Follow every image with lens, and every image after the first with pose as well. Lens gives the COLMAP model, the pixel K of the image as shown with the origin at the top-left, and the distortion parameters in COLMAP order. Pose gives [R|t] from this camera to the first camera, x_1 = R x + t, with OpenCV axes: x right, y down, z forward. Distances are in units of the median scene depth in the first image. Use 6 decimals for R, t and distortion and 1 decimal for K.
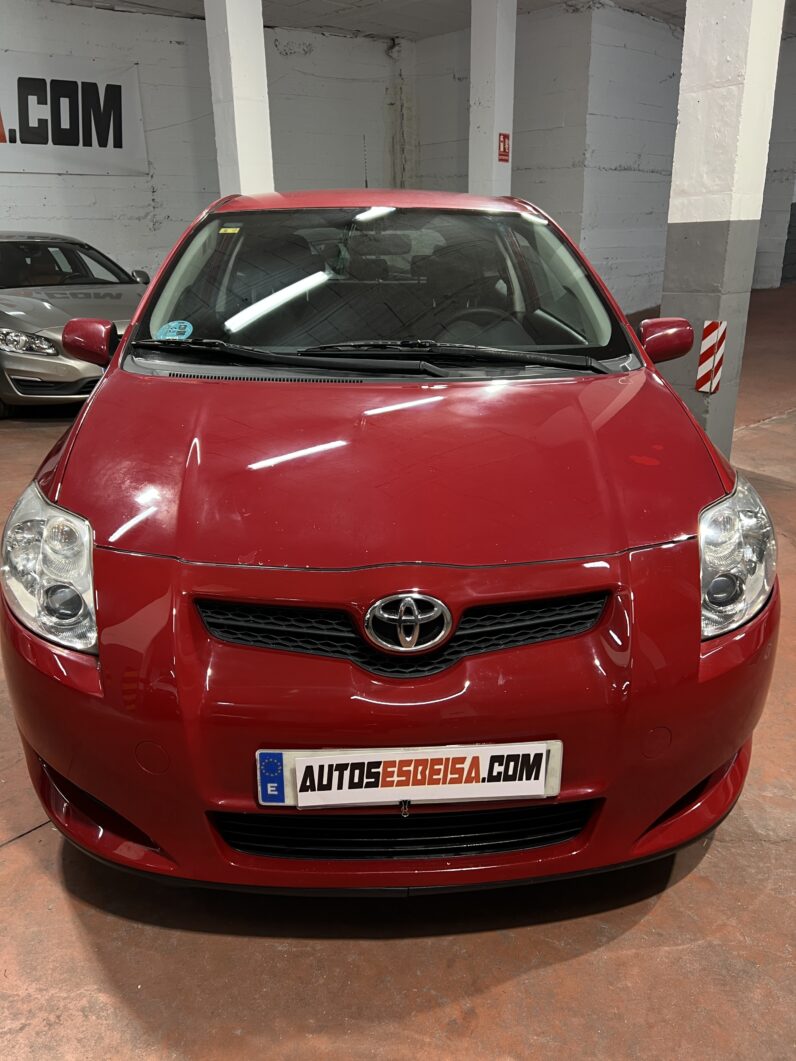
lens RADIAL K [[812.4, 0, 398.9], [0, 812.4, 531.0], [0, 0, 1]] dist [0.040248, -0.049251]
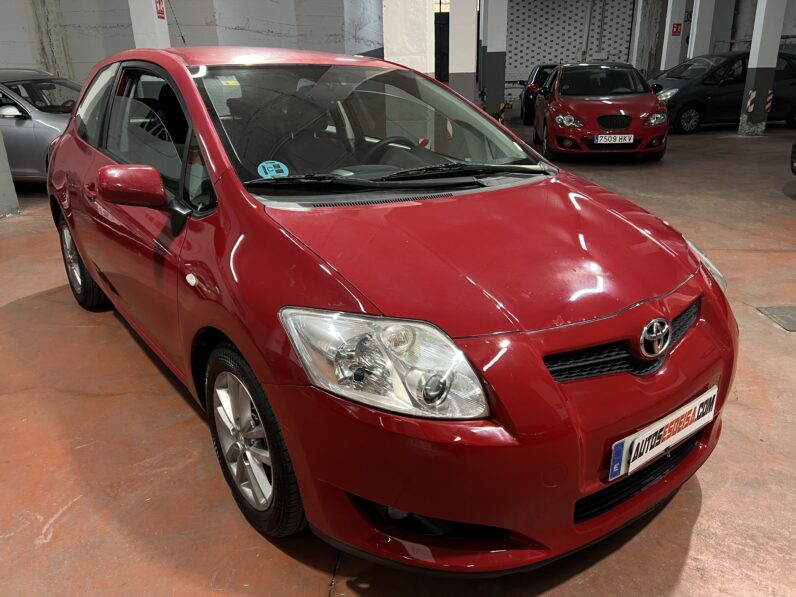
lens RADIAL K [[609.5, 0, 398.8], [0, 609.5, 297.9], [0, 0, 1]] dist [0.040248, -0.049251]
pose [[0.824757, -0.188439, 0.533166, -0.633896], [0.187759, 0.980610, 0.056136, -0.076853], [-0.533406, 0.053808, 0.844146, 0.156882]]
